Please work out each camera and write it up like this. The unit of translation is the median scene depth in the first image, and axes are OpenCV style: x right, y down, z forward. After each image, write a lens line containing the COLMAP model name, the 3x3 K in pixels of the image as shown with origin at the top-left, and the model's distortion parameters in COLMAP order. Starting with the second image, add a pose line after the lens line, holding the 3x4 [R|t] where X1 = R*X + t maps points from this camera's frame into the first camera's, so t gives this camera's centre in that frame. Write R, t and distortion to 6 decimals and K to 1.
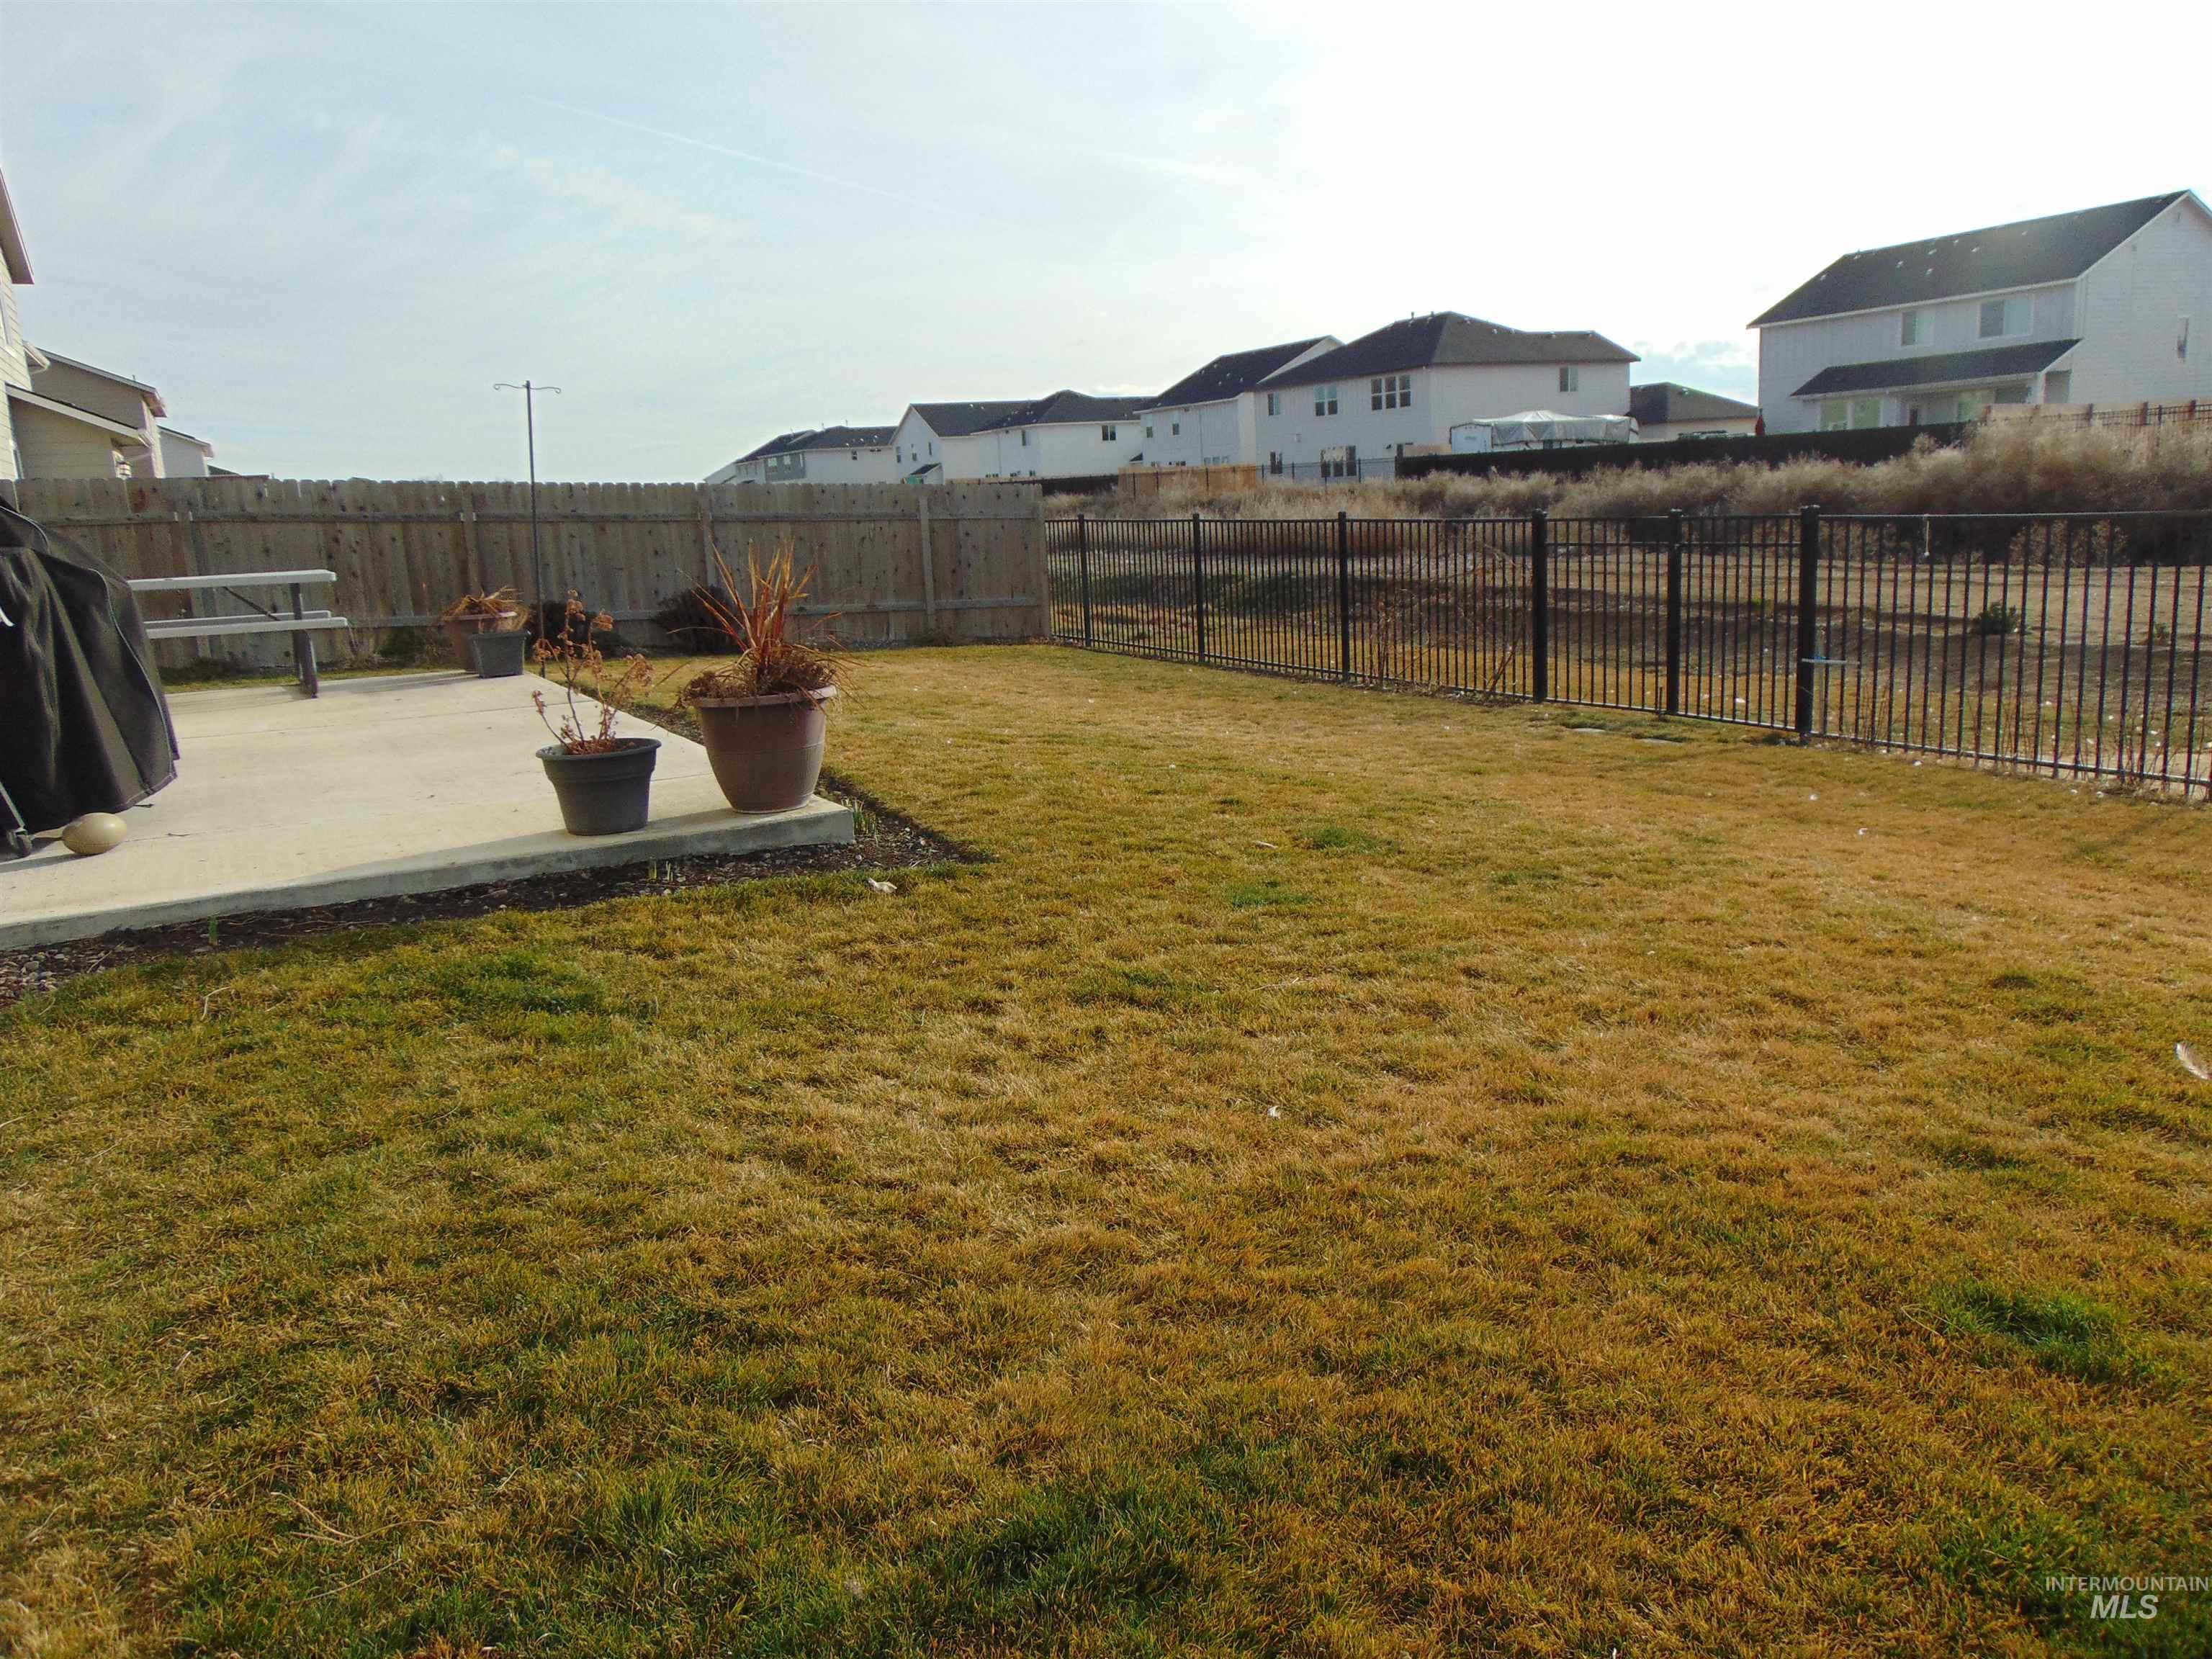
lens RADIAL K [[1646.3, 0, 1106.0], [0, 1646.3, 829.5], [0, 0, 1]] dist [-0.044539, 0.094864]
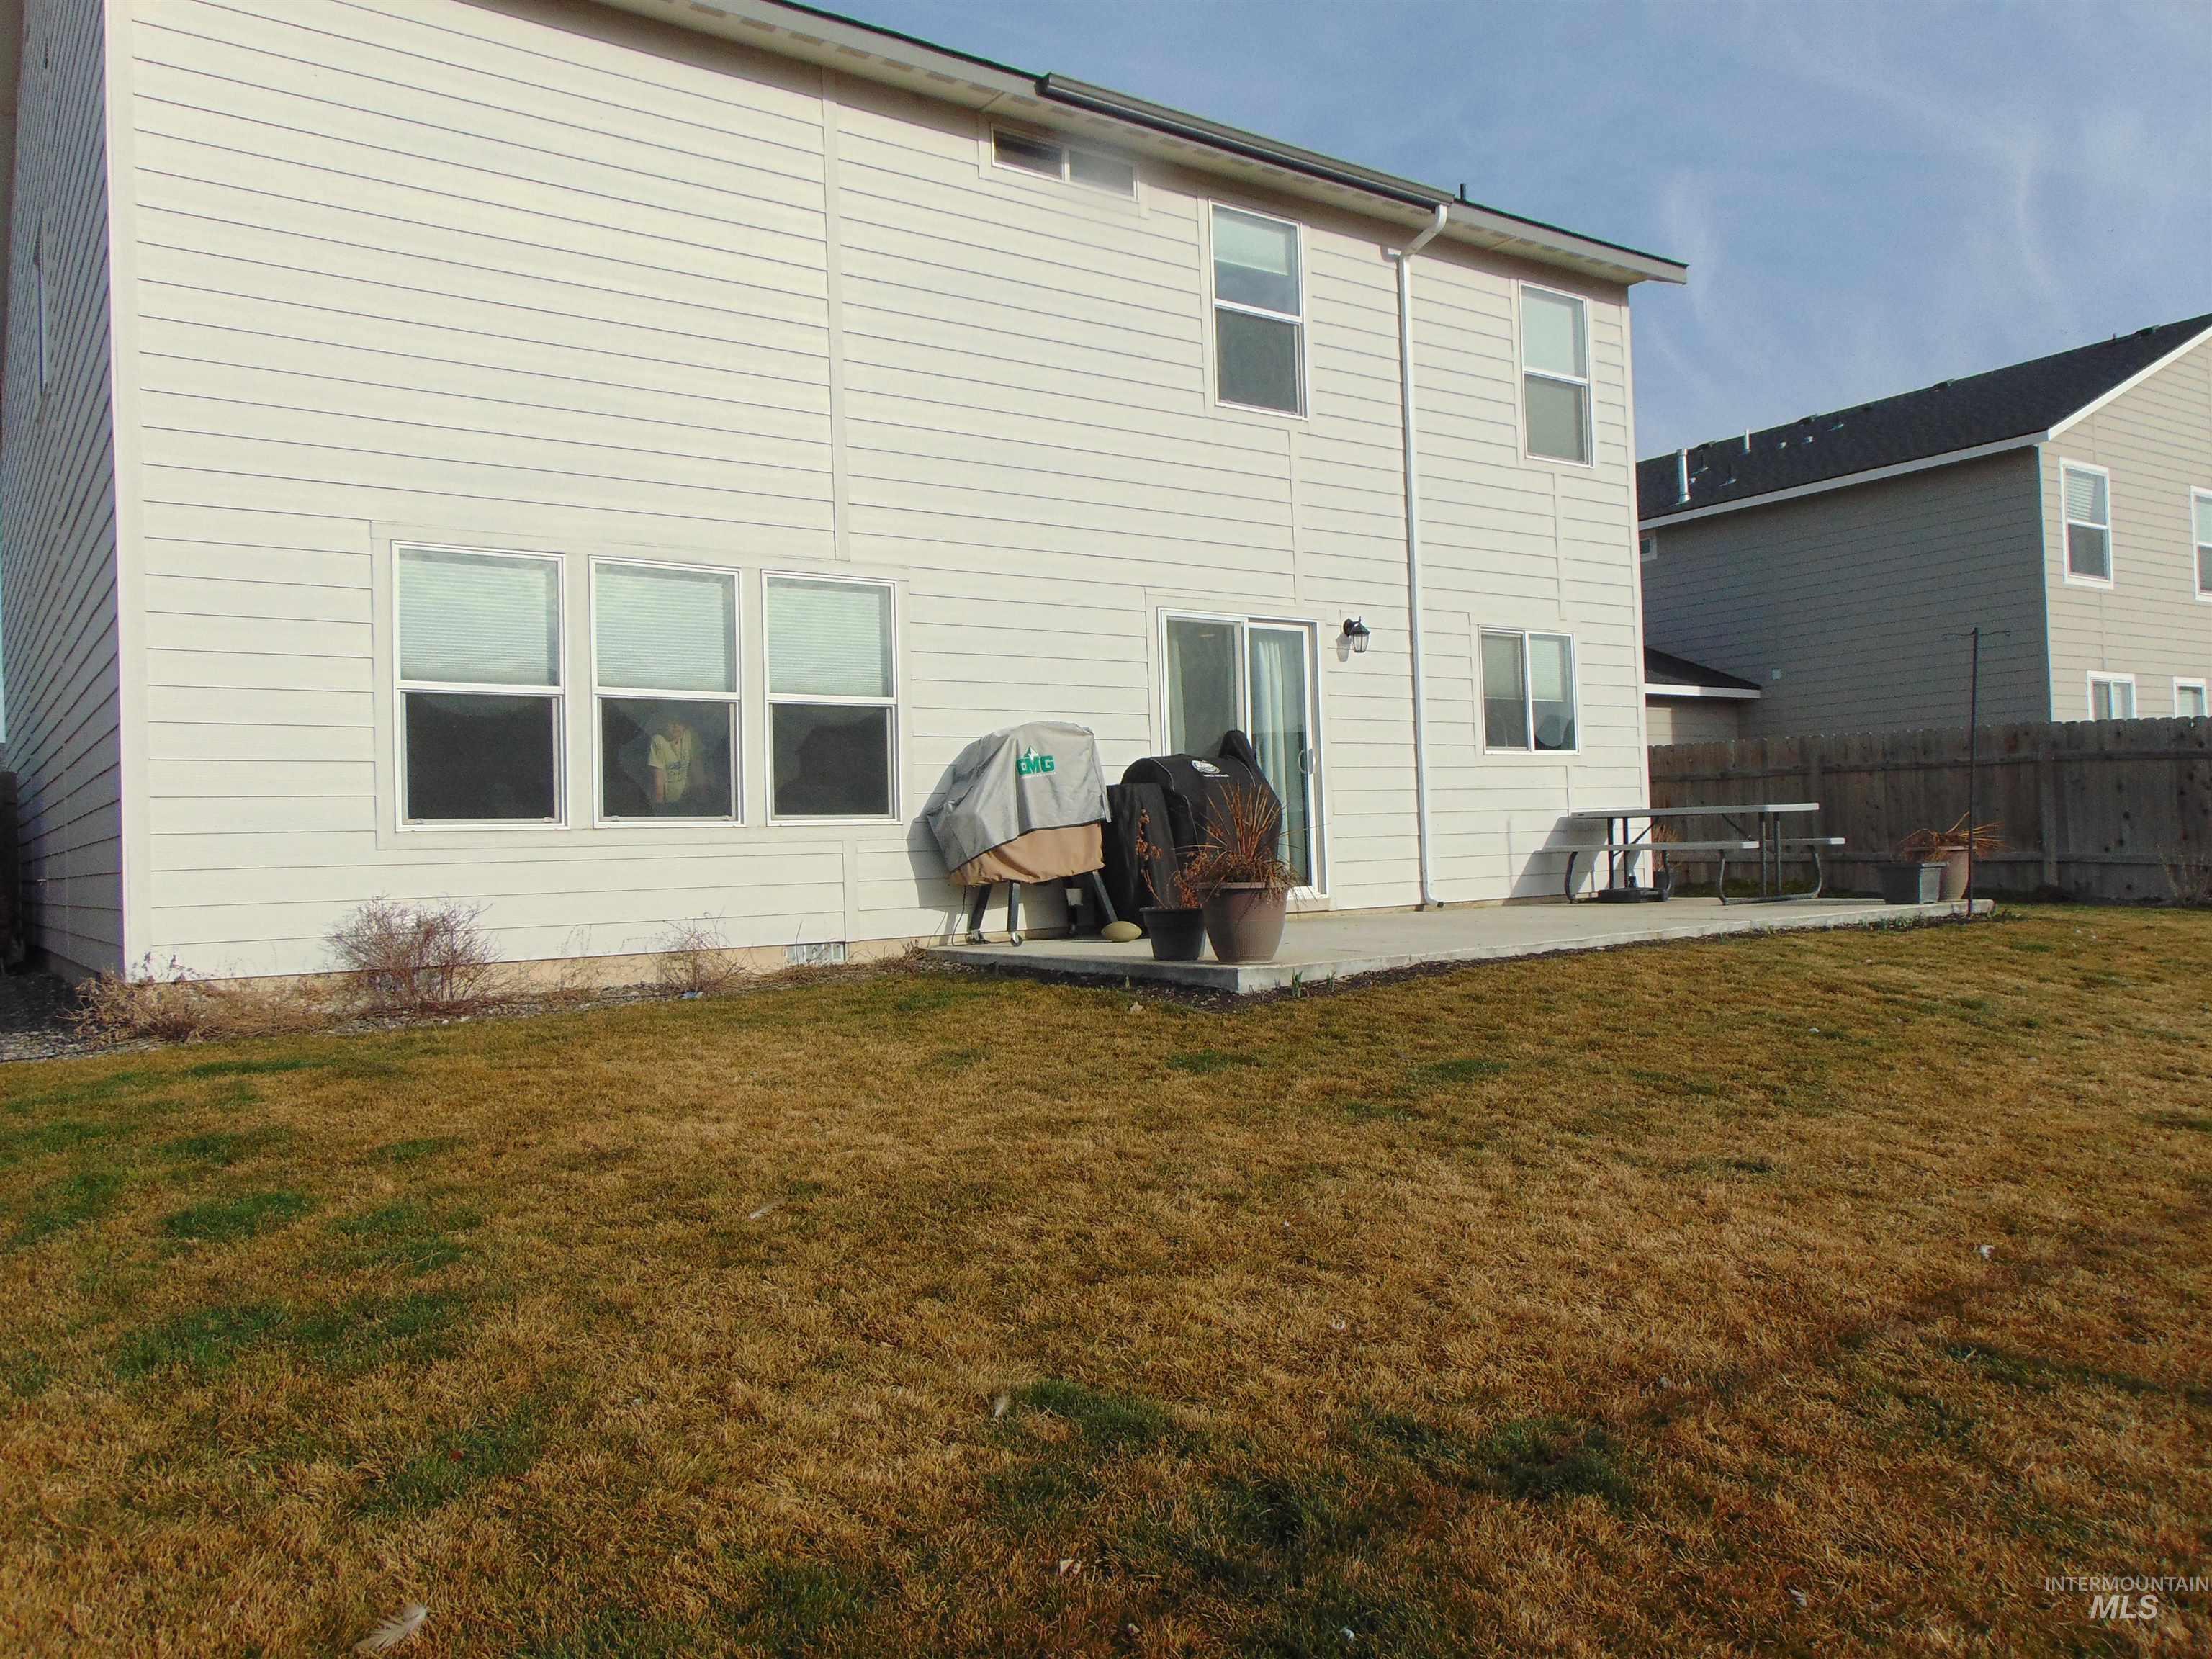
lens RADIAL K [[1646.3, 0, 1106.0], [0, 1646.3, 829.5], [0, 0, 1]] dist [-0.044539, 0.094864]
pose [[0.250301, 0.027475, -0.967778, 0.345017], [-0.162955, 0.986532, -0.014138, -0.023793], [0.954356, 0.161243, 0.251408, 0.128358]]
